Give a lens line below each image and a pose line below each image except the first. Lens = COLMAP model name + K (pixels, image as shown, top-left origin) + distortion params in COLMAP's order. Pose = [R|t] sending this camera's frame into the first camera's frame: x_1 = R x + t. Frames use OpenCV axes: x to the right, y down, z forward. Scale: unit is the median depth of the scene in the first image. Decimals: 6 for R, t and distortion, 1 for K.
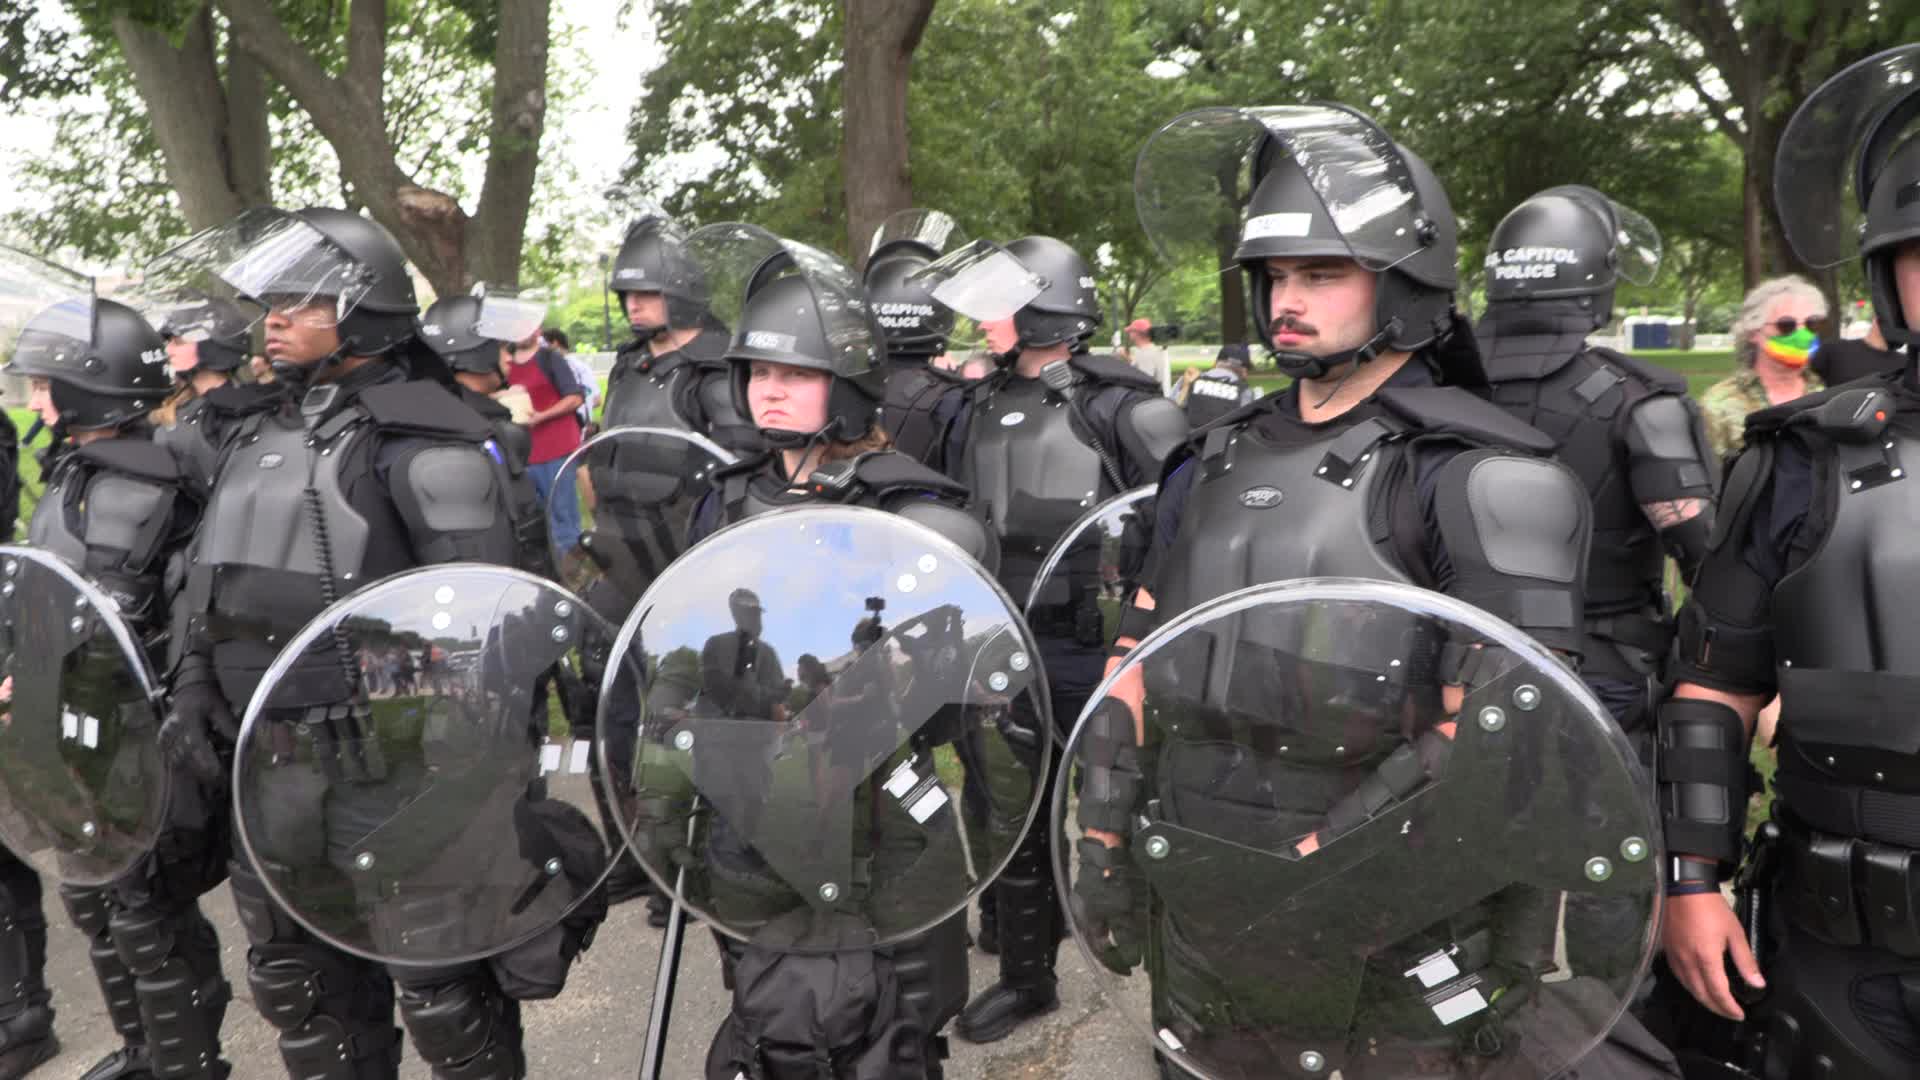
lens RADIAL K [[1561.9, 0, 960.0], [0, 1561.9, 540.0], [0, 0, 1]] dist [0.004720, 0.035478]
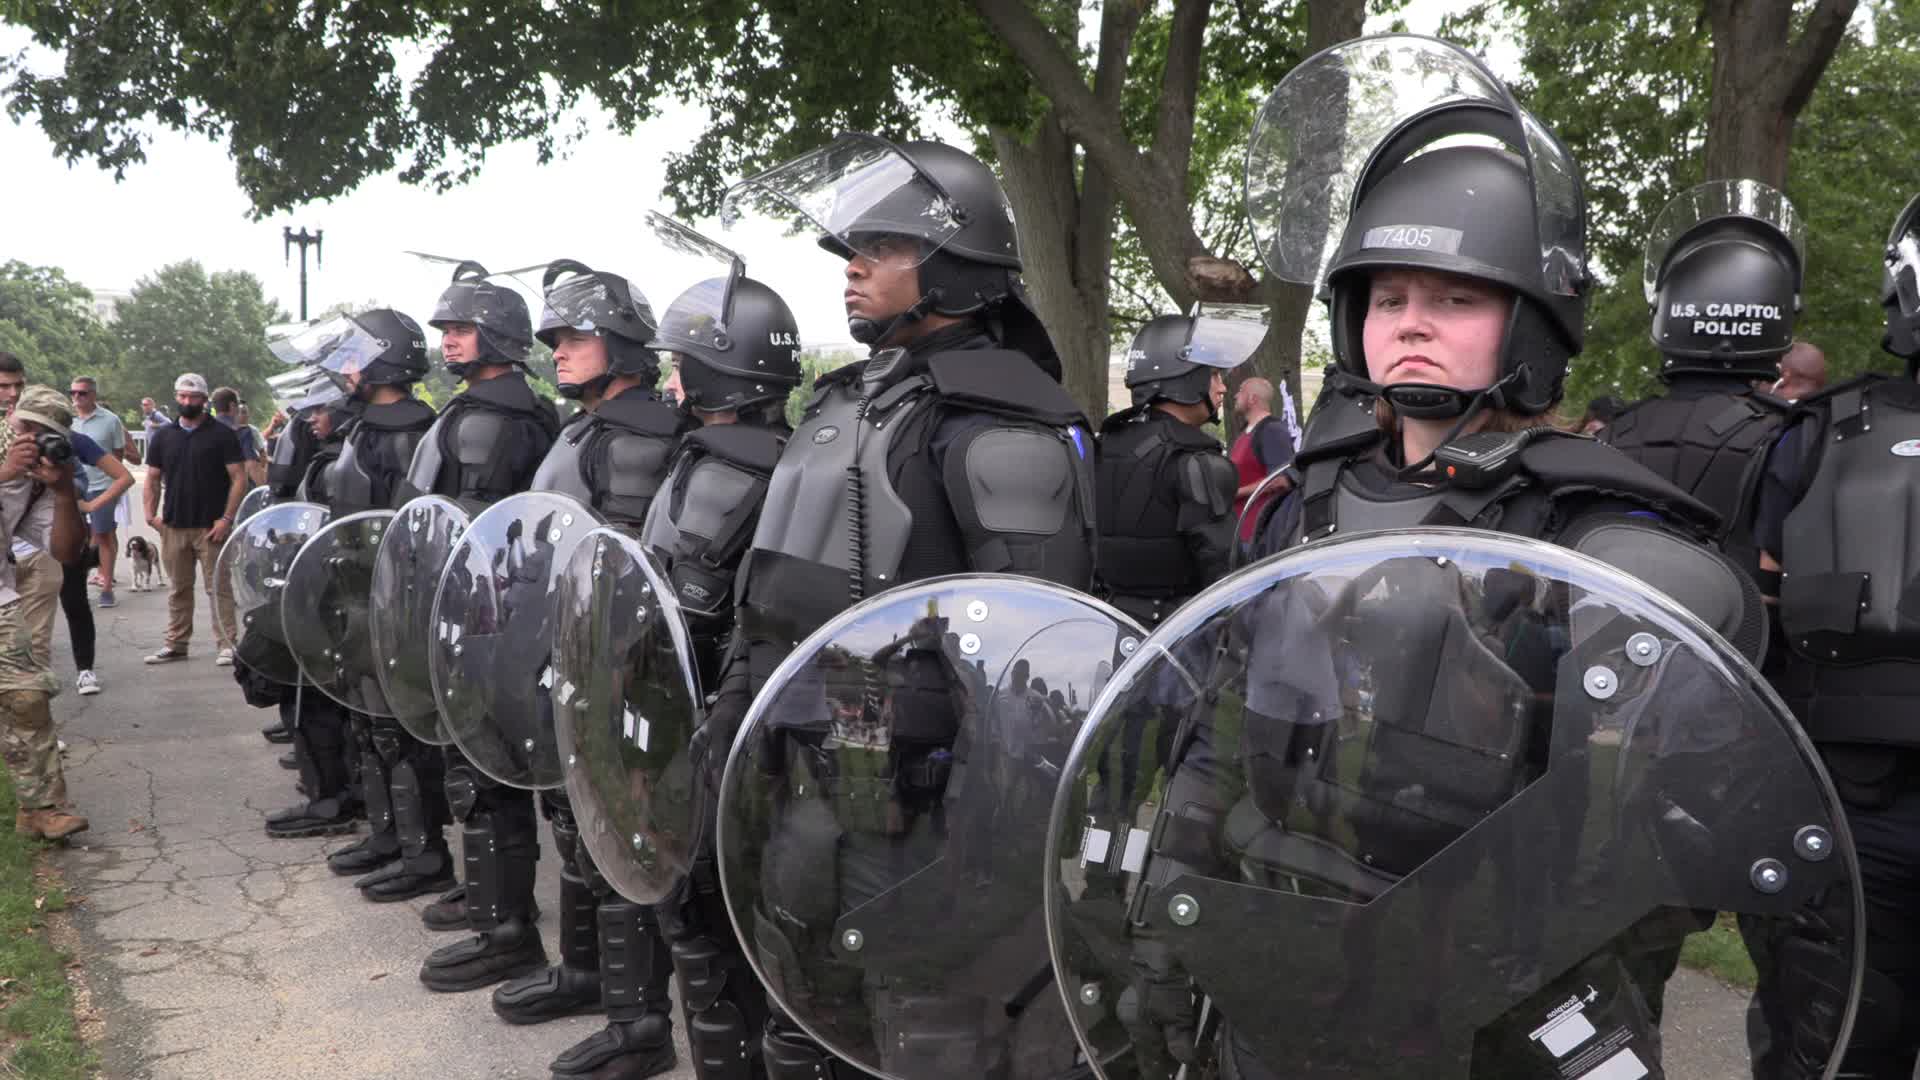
lens RADIAL K [[1557.6, 0, 960.4], [0, 1557.6, 495.7], [0, 0, 1]] dist [-0.000892, 0.001957]
pose [[0.866512, 0.054474, -0.496174, 0.035511], [-0.103828, 0.991955, -0.072418, 0.033019], [0.488238, 0.114268, 0.865198, 0.304623]]
